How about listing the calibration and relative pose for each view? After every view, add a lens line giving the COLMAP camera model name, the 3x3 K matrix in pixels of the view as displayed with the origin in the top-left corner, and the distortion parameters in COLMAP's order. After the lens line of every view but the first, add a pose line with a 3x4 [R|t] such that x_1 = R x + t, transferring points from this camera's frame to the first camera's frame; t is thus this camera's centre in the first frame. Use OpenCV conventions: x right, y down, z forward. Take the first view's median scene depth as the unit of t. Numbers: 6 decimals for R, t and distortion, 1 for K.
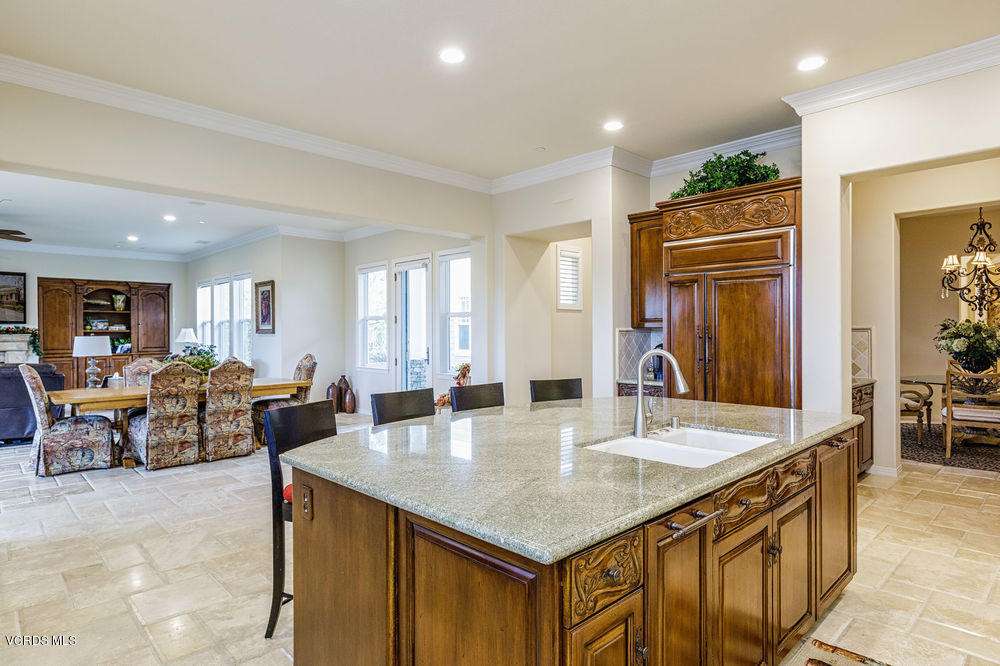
lens RADIAL K [[554.6, 0, 500.0], [0, 554.6, 333.0], [0, 0, 1]] dist [0.000654, 0.000248]
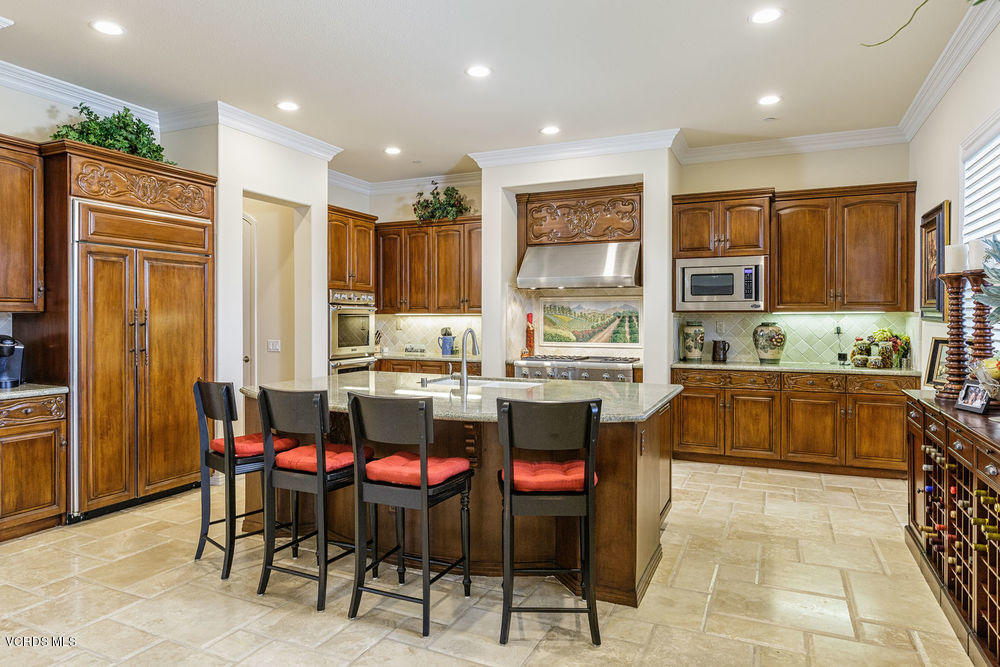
lens RADIAL K [[623.0, 0, 497.5], [0, 623.0, 322.0], [0, 0, 1]] dist [-0.006297, -0.001461]
pose [[-0.362160, -0.003589, 0.932109, -0.761858], [0.000260, 0.999992, 0.003951, 0.000887], [-0.932116, 0.001673, -0.362156, 0.872576]]
